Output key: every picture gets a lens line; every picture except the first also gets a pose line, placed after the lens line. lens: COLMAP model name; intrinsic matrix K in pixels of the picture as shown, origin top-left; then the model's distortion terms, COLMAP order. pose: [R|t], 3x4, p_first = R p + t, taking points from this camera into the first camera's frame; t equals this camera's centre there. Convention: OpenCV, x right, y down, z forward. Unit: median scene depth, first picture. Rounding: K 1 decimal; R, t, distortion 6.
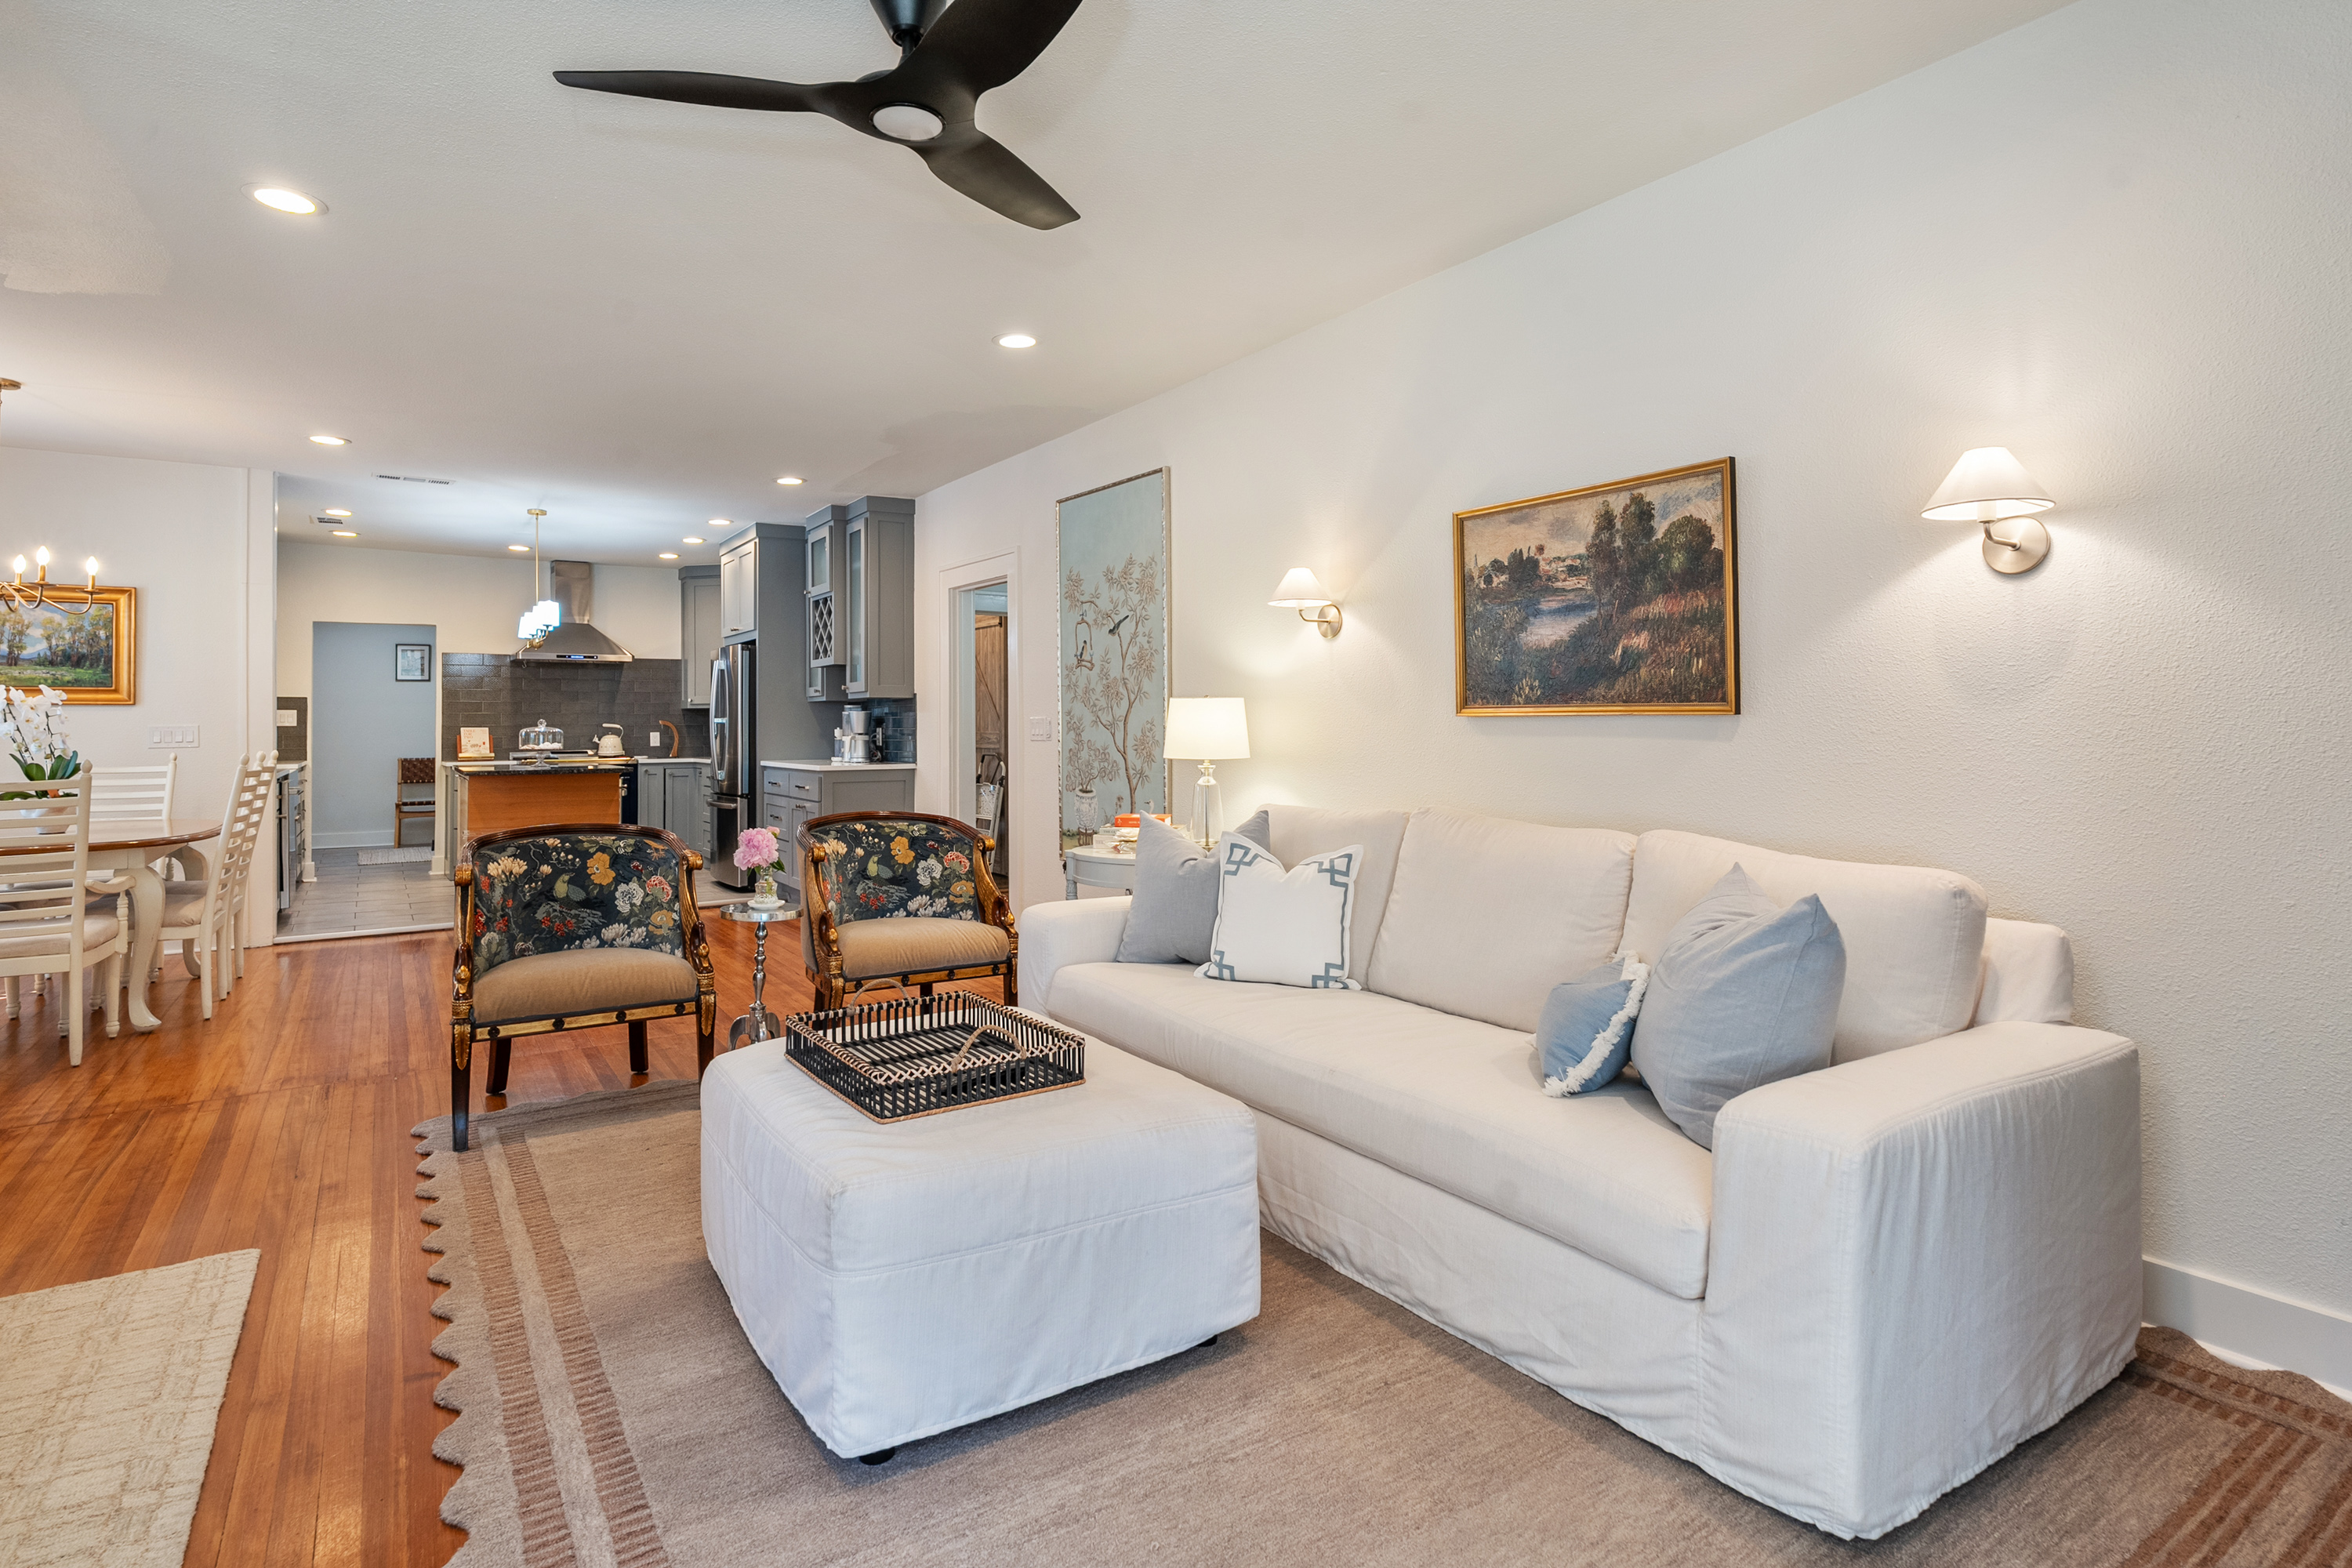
lens RADIAL K [[1191.2, 0, 1175.5], [0, 1191.2, 700.8], [0, 0, 1]] dist [0.000589, -0.000029]
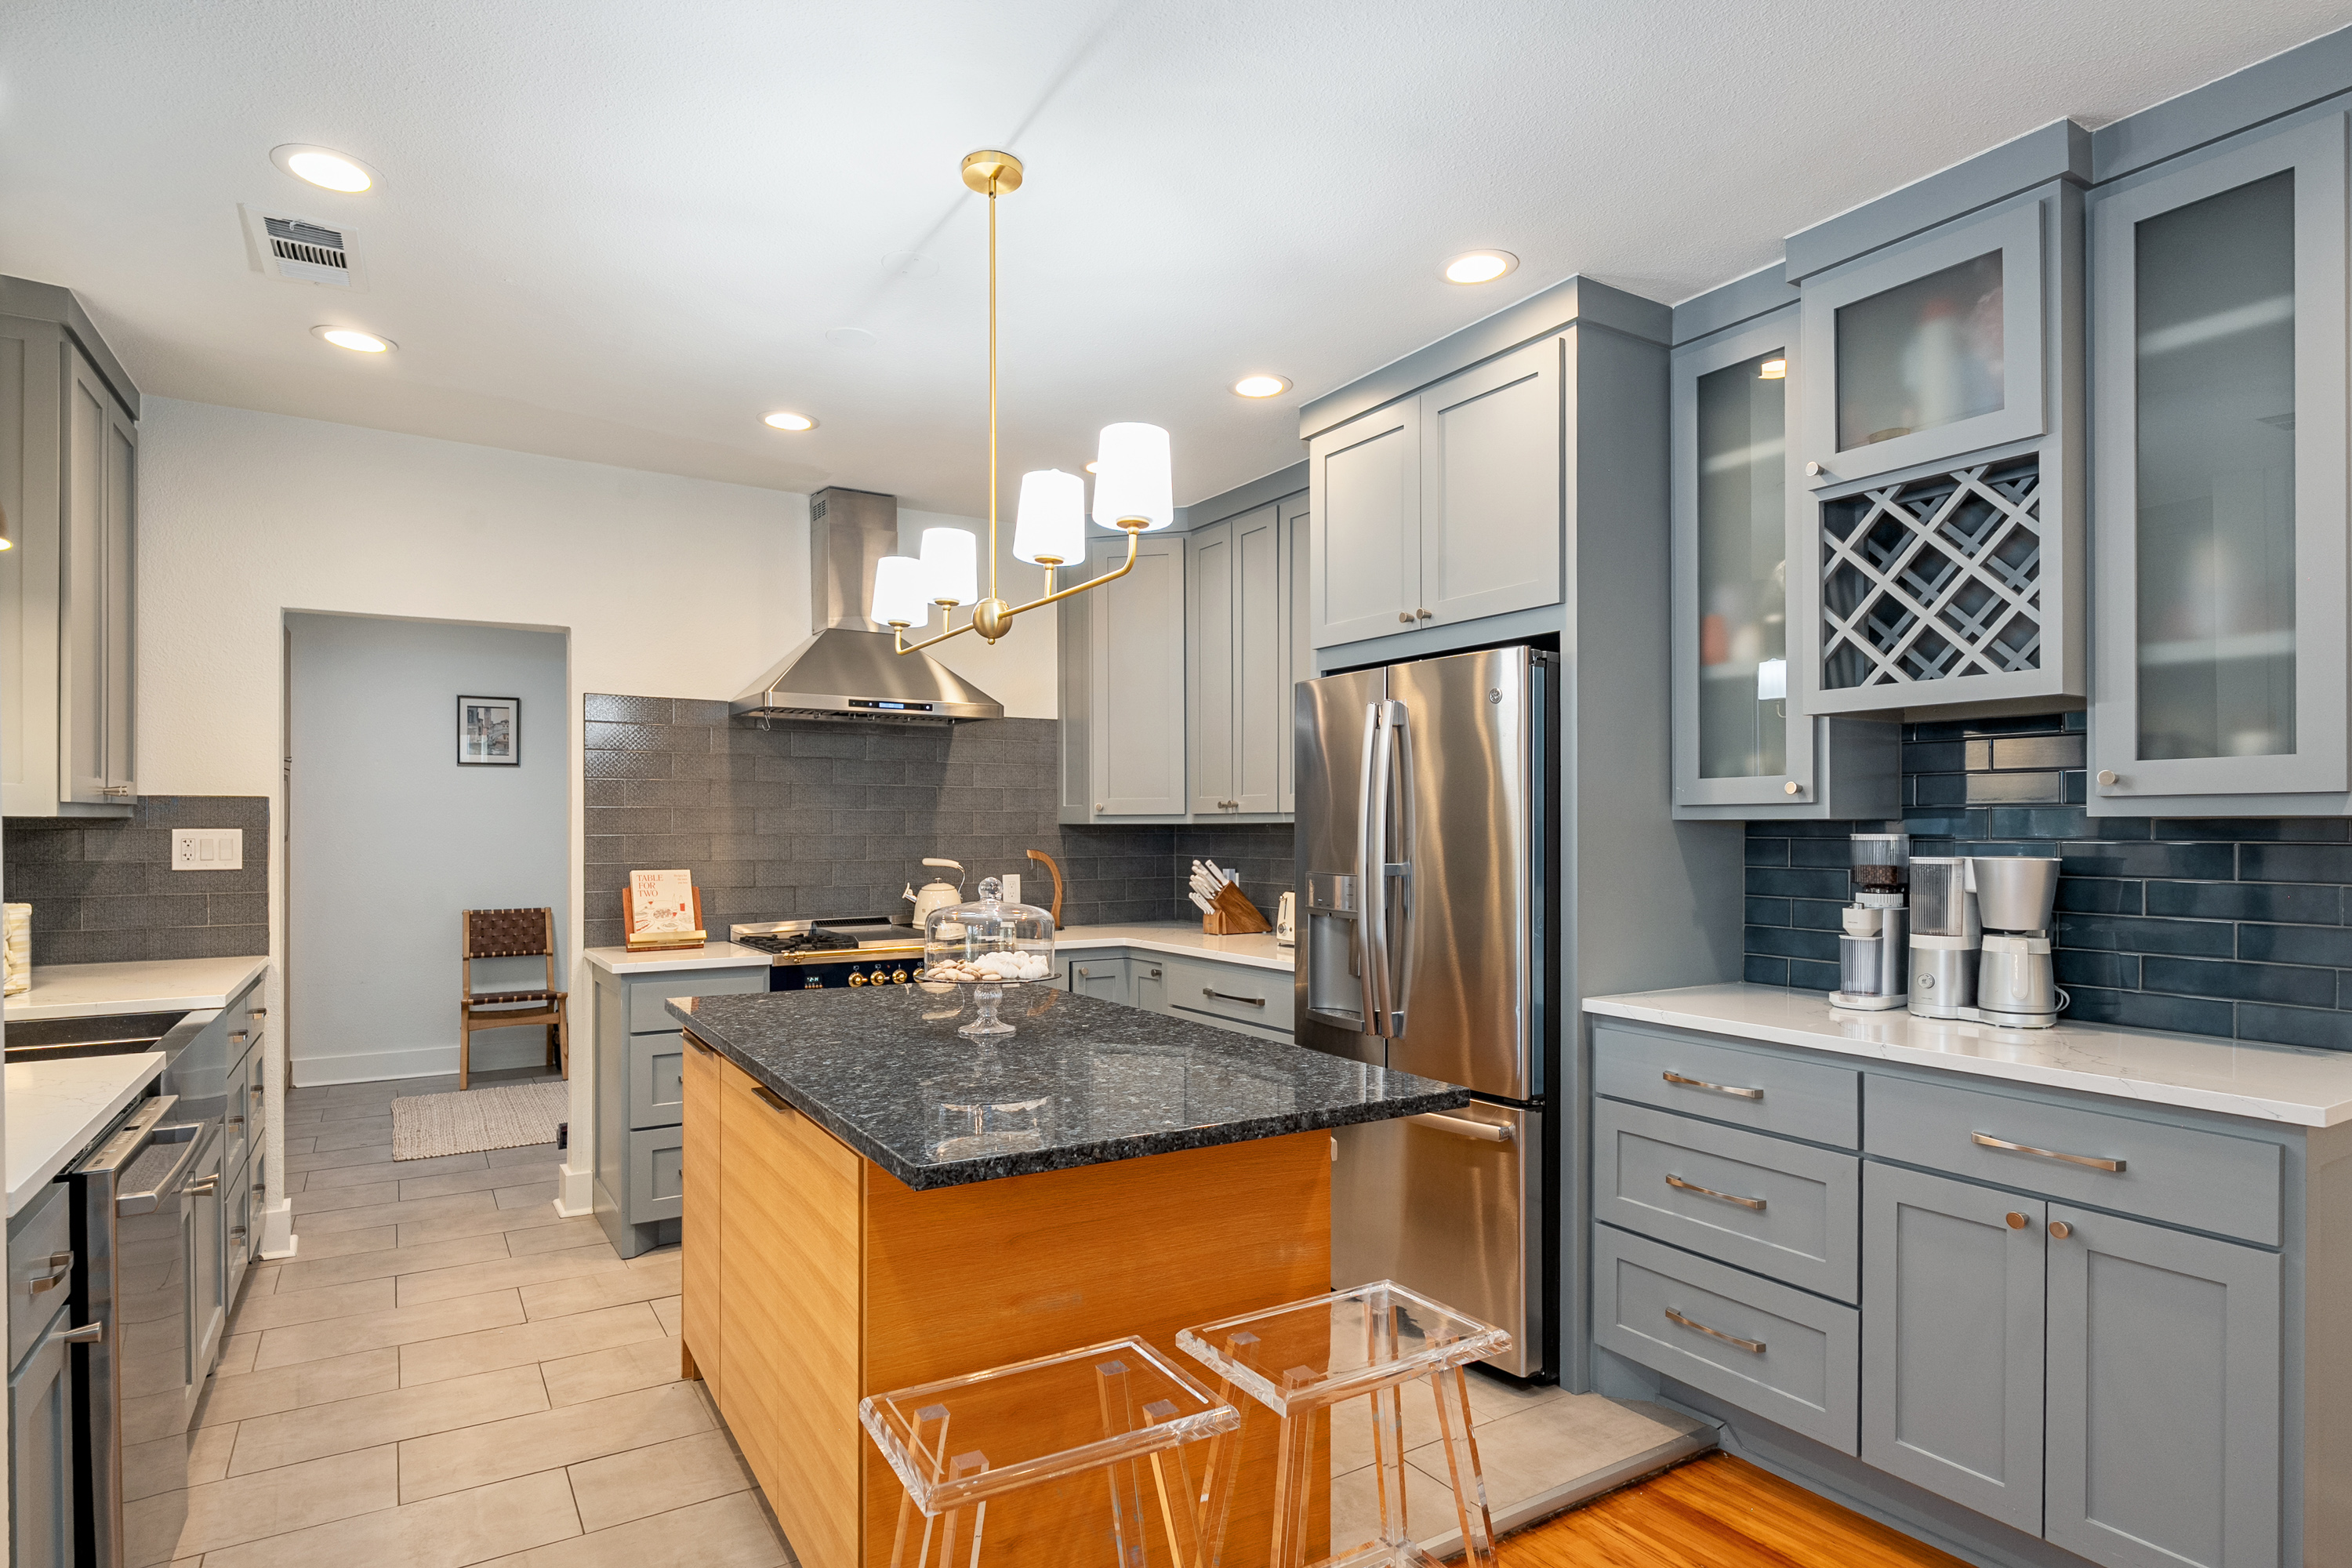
lens RADIAL K [[1241.7, 0, 1178.1], [0, 1241.7, 832.9], [0, 0, 1]] dist [-0.001905, -0.000274]
pose [[0.999559, 0.007613, -0.028689, -0.451981], [-0.006826, 0.999601, 0.027416, -0.004781], [0.028886, -0.027208, 0.999212, 0.651200]]
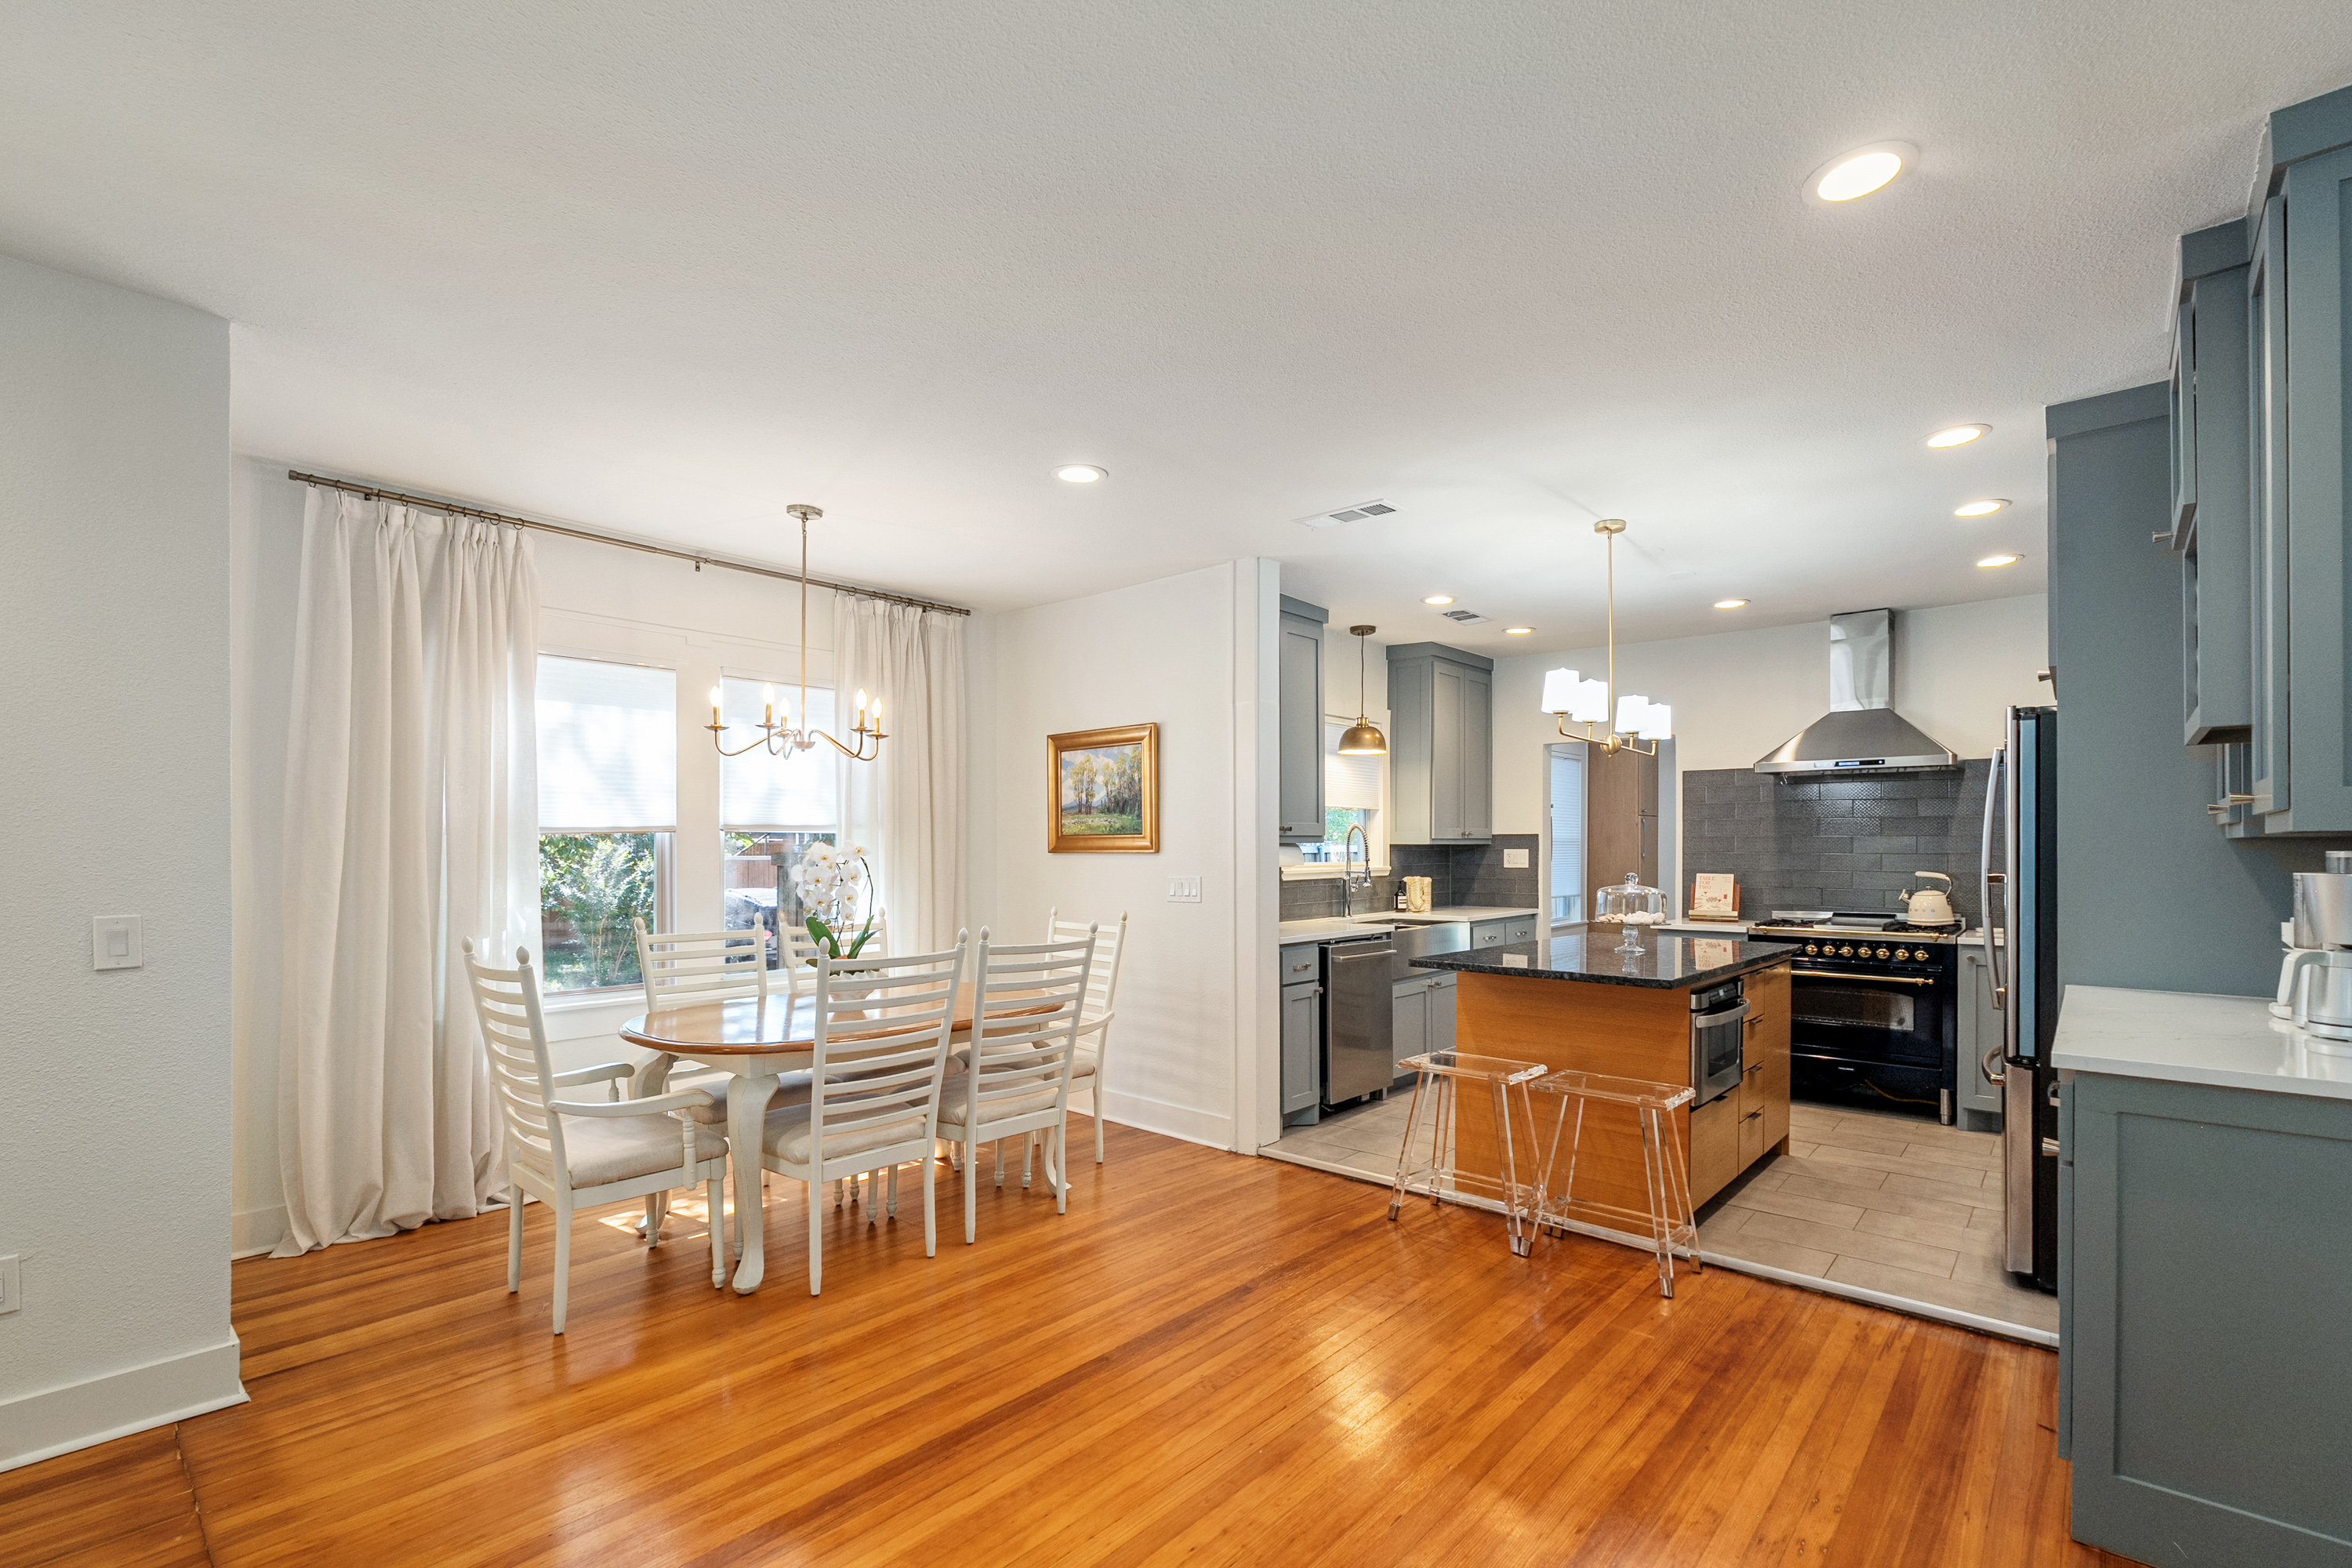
lens RADIAL K [[1046.9, 0, 1172.8], [0, 1046.9, 850.6], [0, 0, 1]] dist [-0.000055, -0.000067]
pose [[0.253630, 0.006995, -0.967276, -0.077450], [0.019105, 0.999743, 0.012239, -0.005986], [0.967113, -0.021584, 0.253431, 0.612215]]
